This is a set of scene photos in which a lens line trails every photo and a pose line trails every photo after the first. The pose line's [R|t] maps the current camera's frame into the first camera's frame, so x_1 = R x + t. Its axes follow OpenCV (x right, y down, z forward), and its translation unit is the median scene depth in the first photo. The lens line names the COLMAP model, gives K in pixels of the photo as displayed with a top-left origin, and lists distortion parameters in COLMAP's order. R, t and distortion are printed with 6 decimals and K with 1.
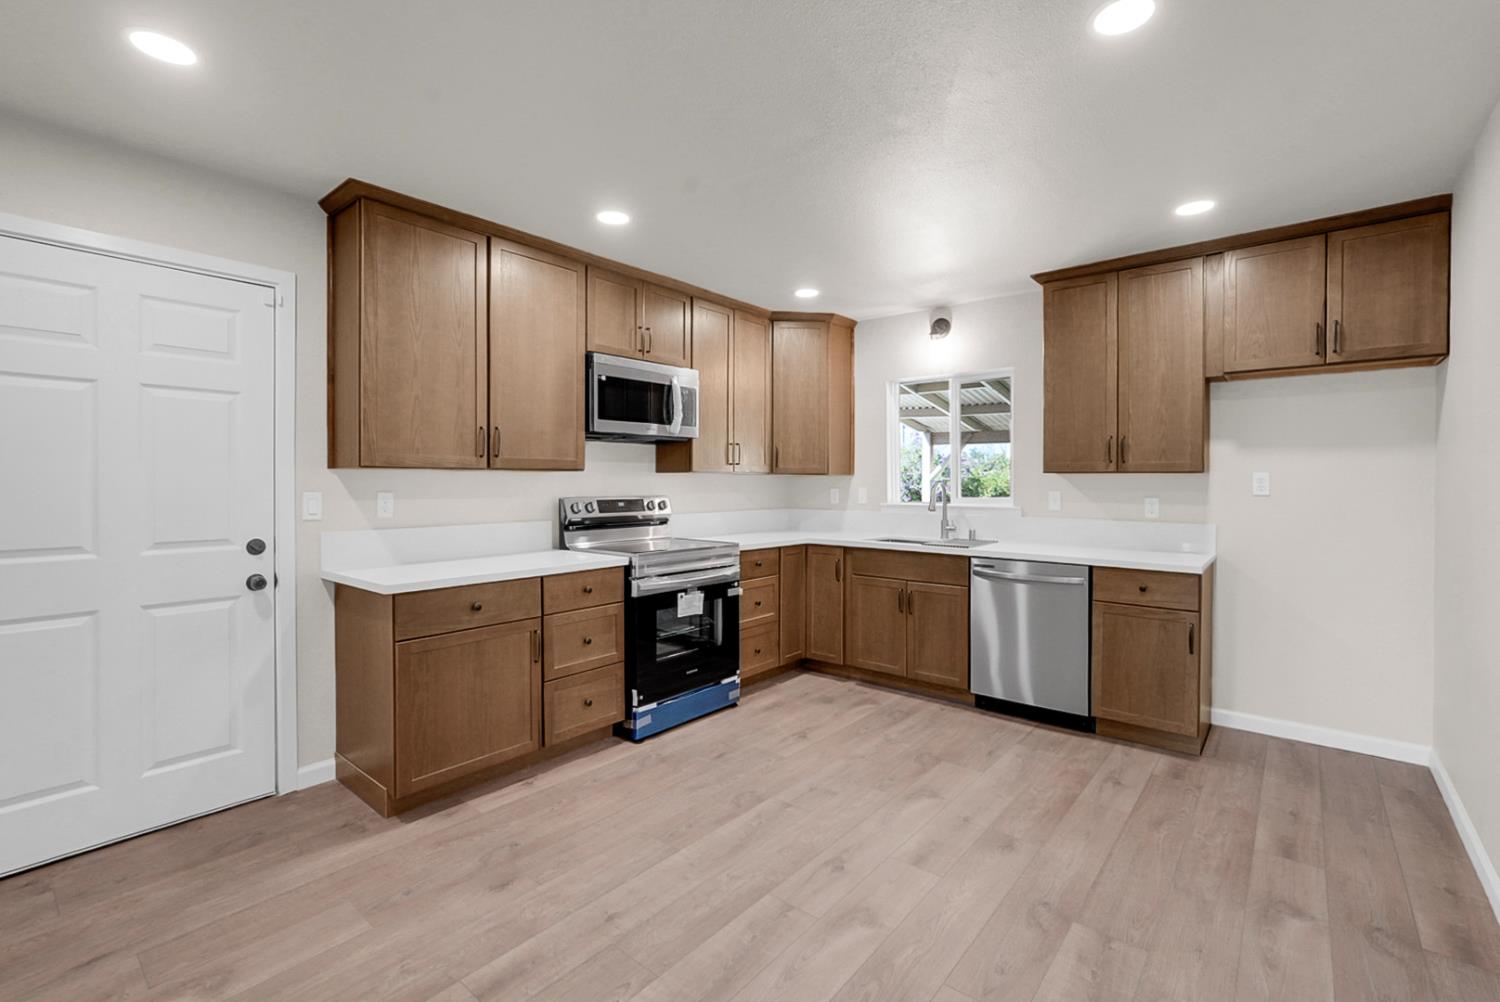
lens RADIAL K [[666.5, 0, 758.6], [0, 666.5, 492.7], [0, 0, 1]] dist [-0.013739, 0.004434]
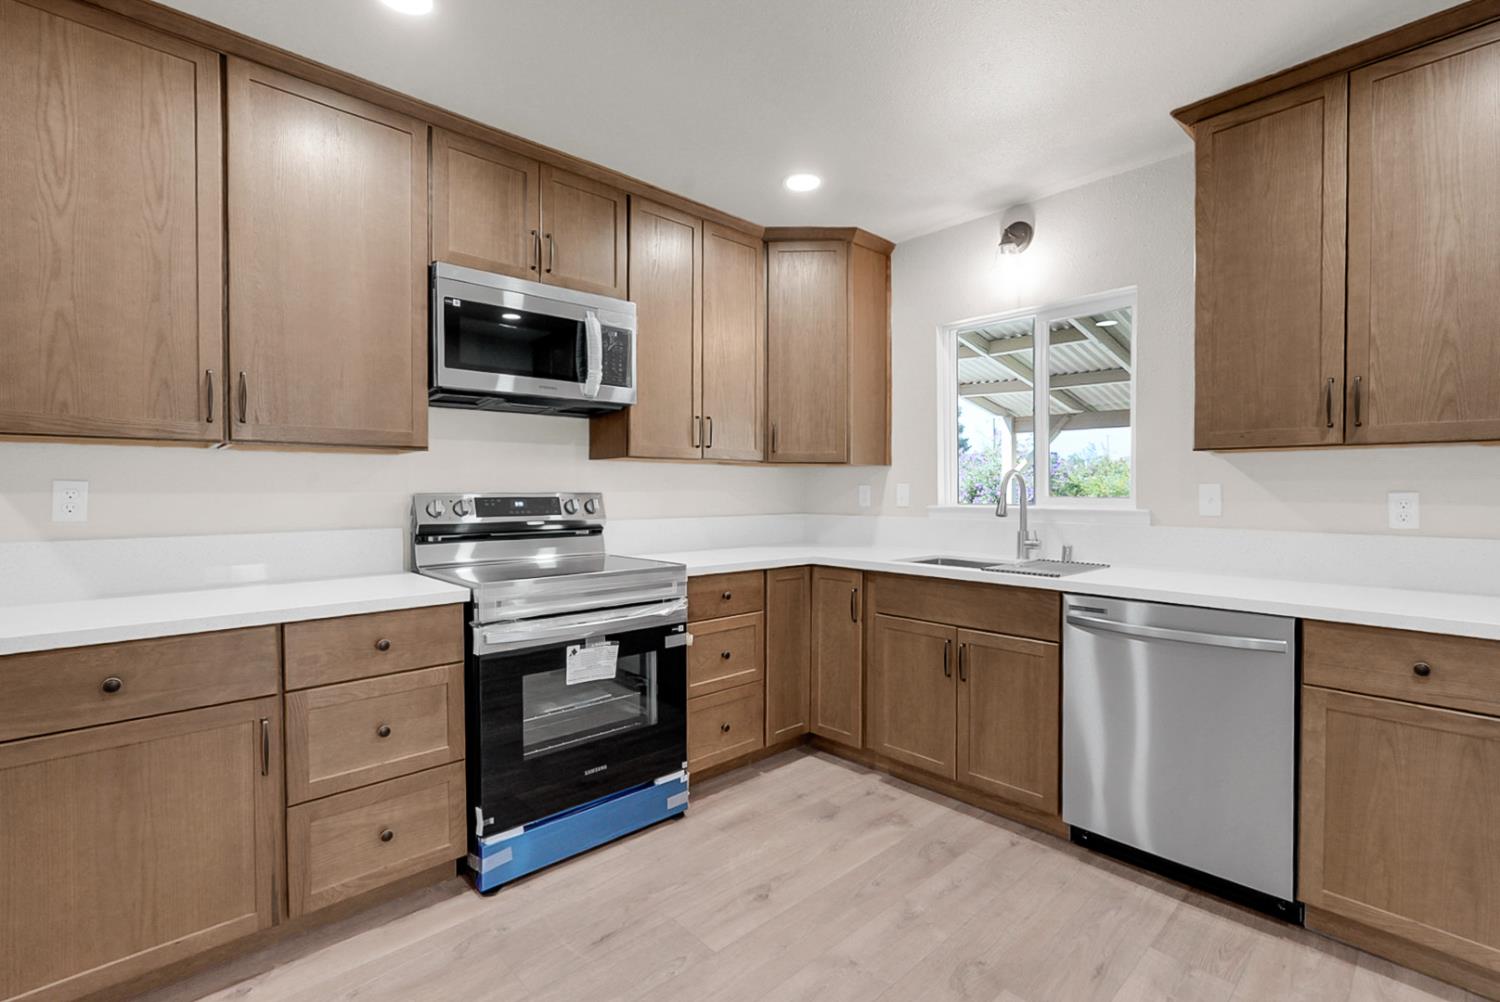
lens RADIAL K [[666.5, 0, 763.3], [0, 666.5, 505.4], [0, 0, 1]] dist [-0.013739, 0.004434]
pose [[0.992470, 0.000681, -0.122489, 0.135347], [-0.000058, 0.999987, 0.005091, 0.016691], [0.122491, -0.005046, 0.992457, 0.410177]]
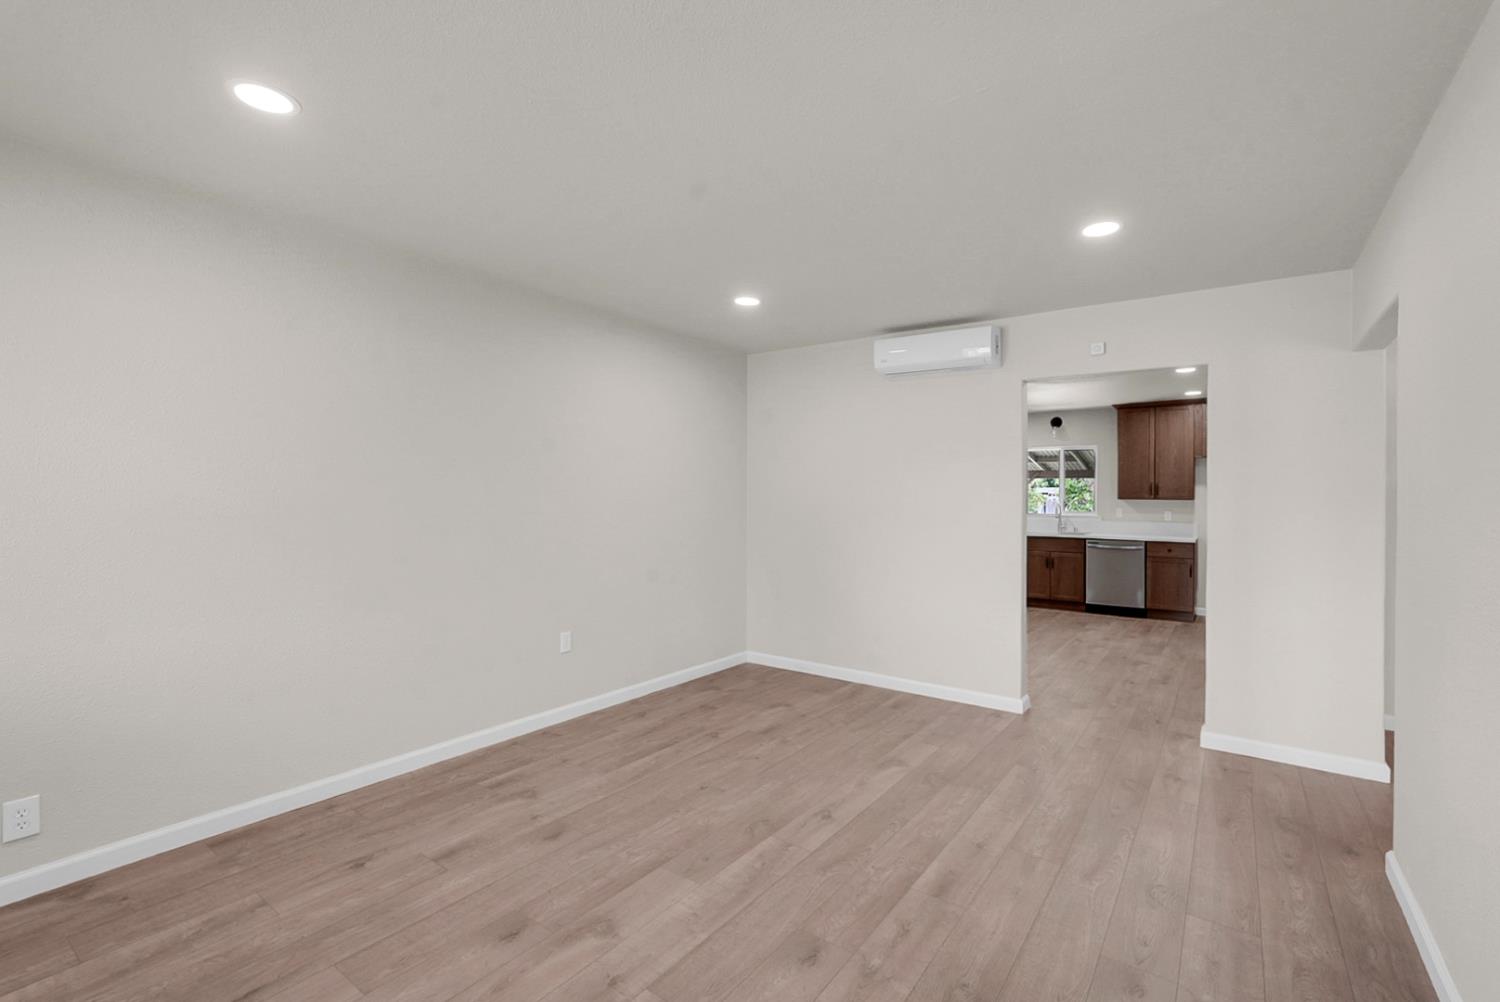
lens RADIAL K [[666.5, 0, 763.3], [0, 666.5, 503.7], [0, 0, 1]] dist [-0.013739, 0.004434]
pose [[0.996739, 0.003712, 0.080611, -0.935984], [-0.003132, 0.999968, -0.007322, 0.004092], [-0.080635, 0.007046, 0.996719, -1.092096]]
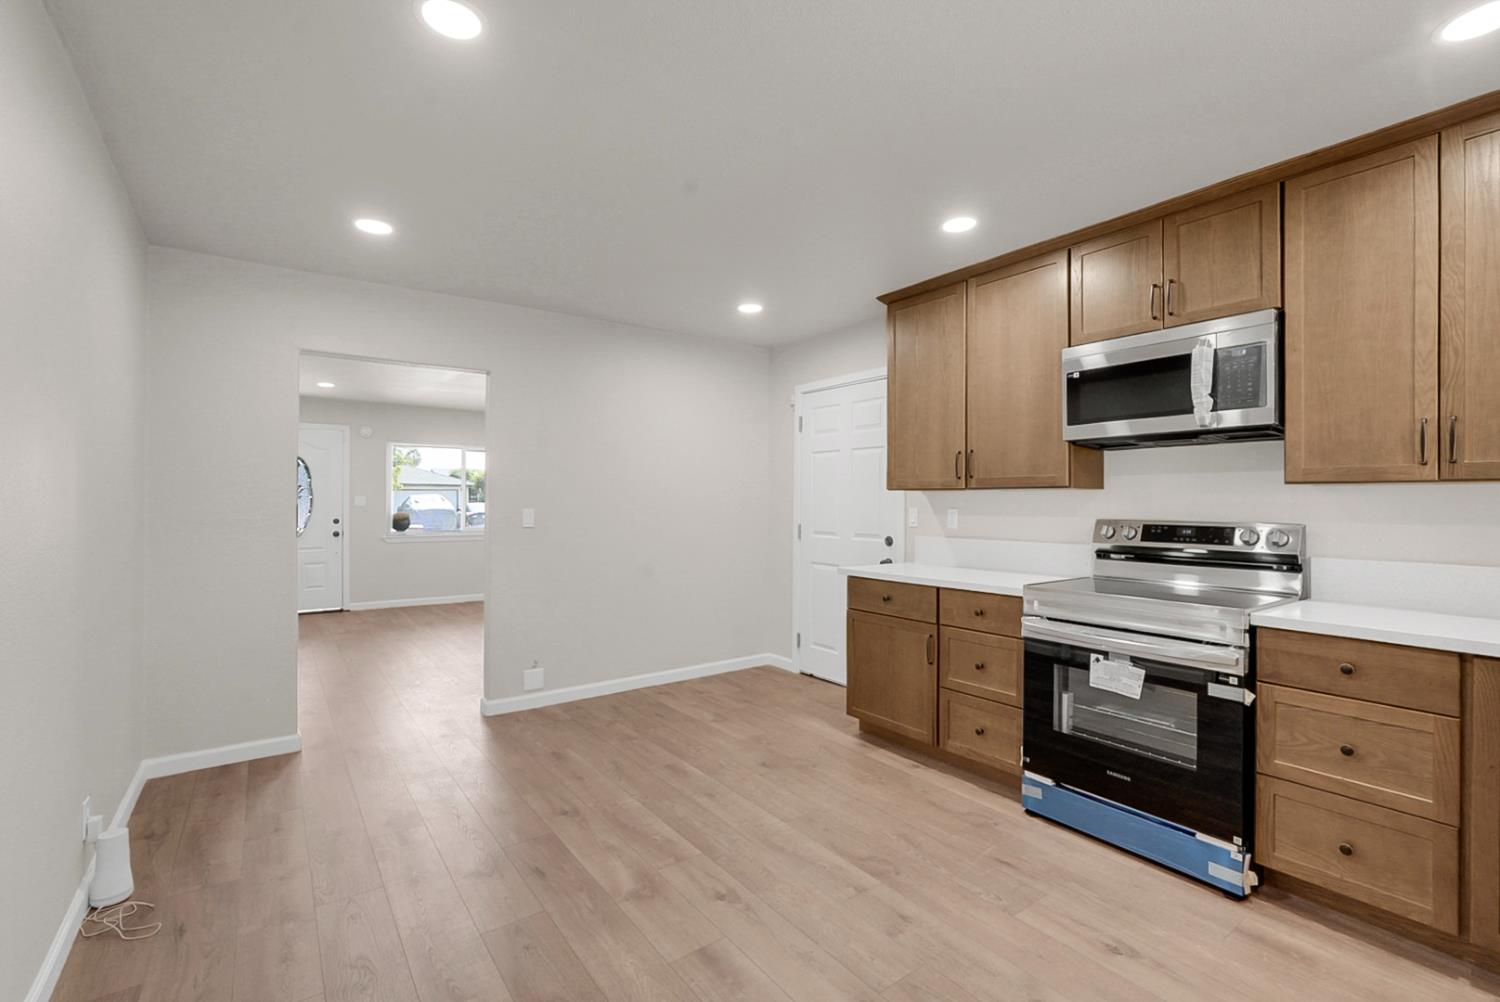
lens RADIAL K [[666.5, 0, 744.6], [0, 666.5, 500.6], [0, 0, 1]] dist [-0.013739, 0.004434]
pose [[-0.252973, -0.001934, -0.967471, 0.675394], [-0.017397, 0.999845, 0.002550, -0.010834], [0.967317, 0.017477, -0.252968, 0.814718]]
